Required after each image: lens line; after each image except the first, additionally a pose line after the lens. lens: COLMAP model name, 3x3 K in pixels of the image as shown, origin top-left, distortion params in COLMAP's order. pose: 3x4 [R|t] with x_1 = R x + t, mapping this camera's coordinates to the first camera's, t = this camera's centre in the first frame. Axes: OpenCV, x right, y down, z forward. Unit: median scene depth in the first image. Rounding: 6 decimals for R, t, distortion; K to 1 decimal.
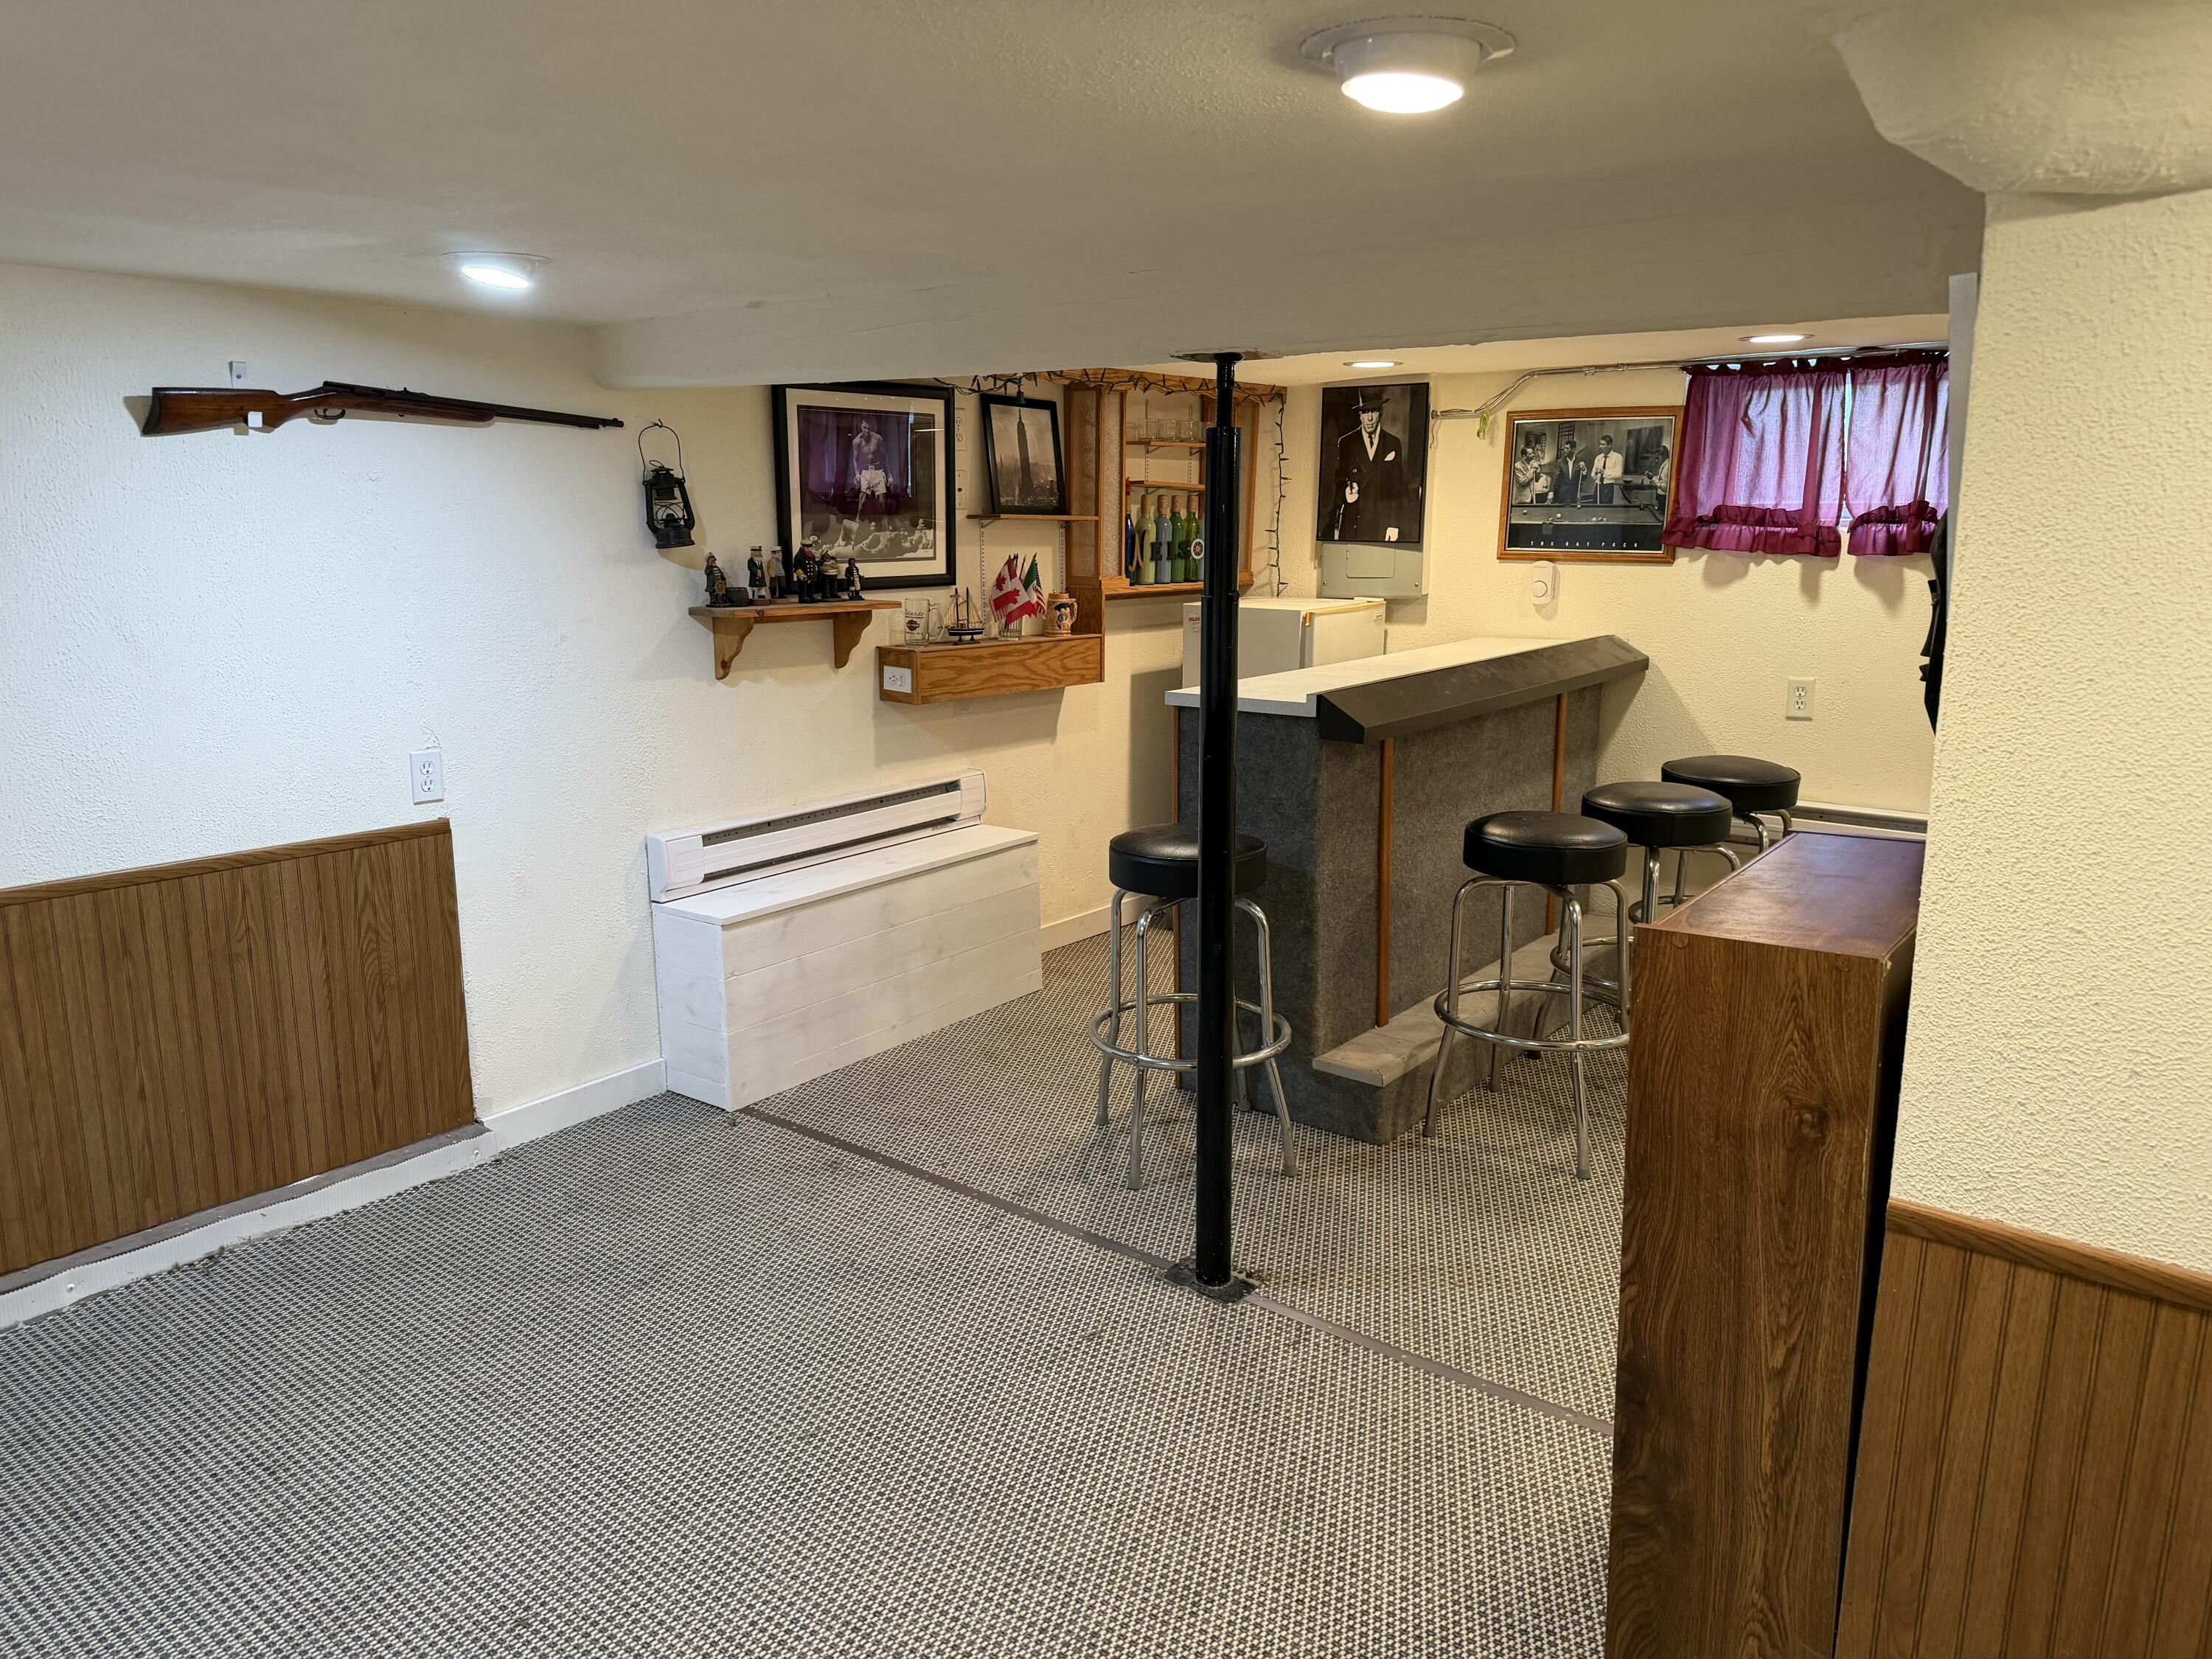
lens RADIAL K [[1552.8, 0, 1106.0], [0, 1552.8, 829.5], [0, 0, 1]] dist [0.108091, -0.142247]
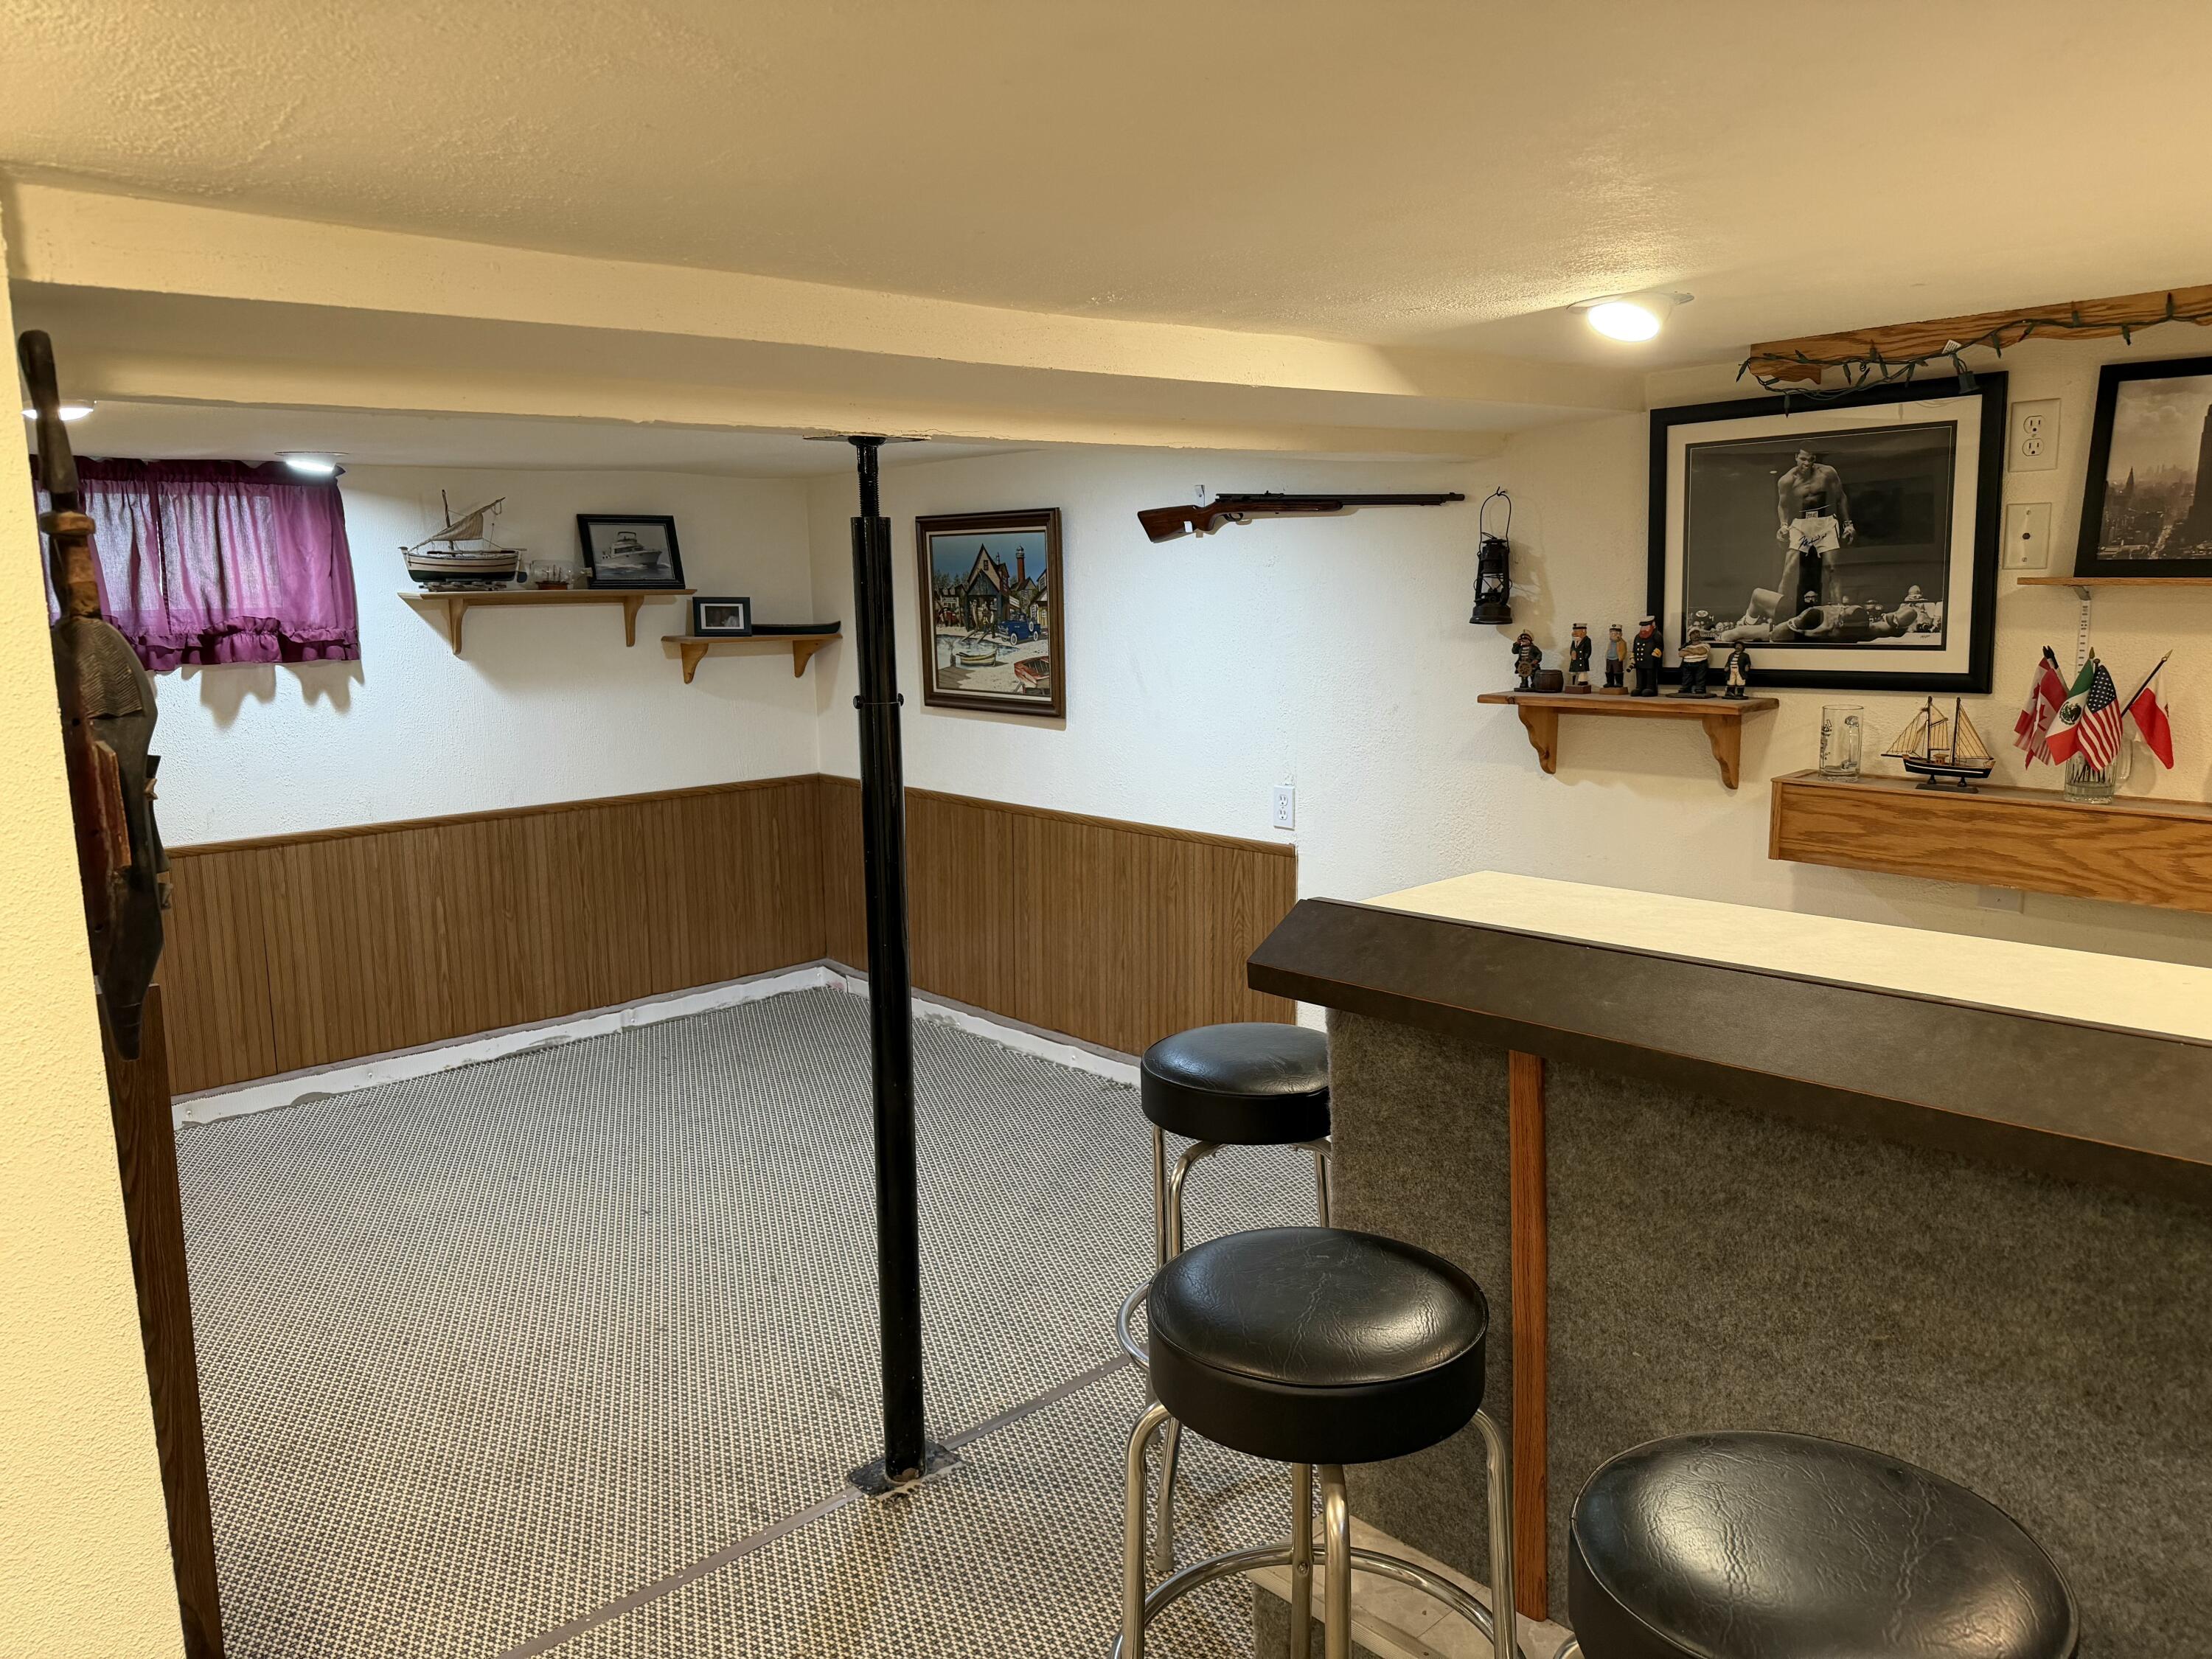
lens RADIAL K [[1552.8, 0, 1106.0], [0, 1552.8, 829.5], [0, 0, 1]] dist [0.108091, -0.142247]
pose [[-0.165459, 0.162716, -0.972701, 0.652557], [-0.173129, 0.966186, 0.191076, -0.190569], [0.970901, 0.200018, -0.131694, 0.883897]]
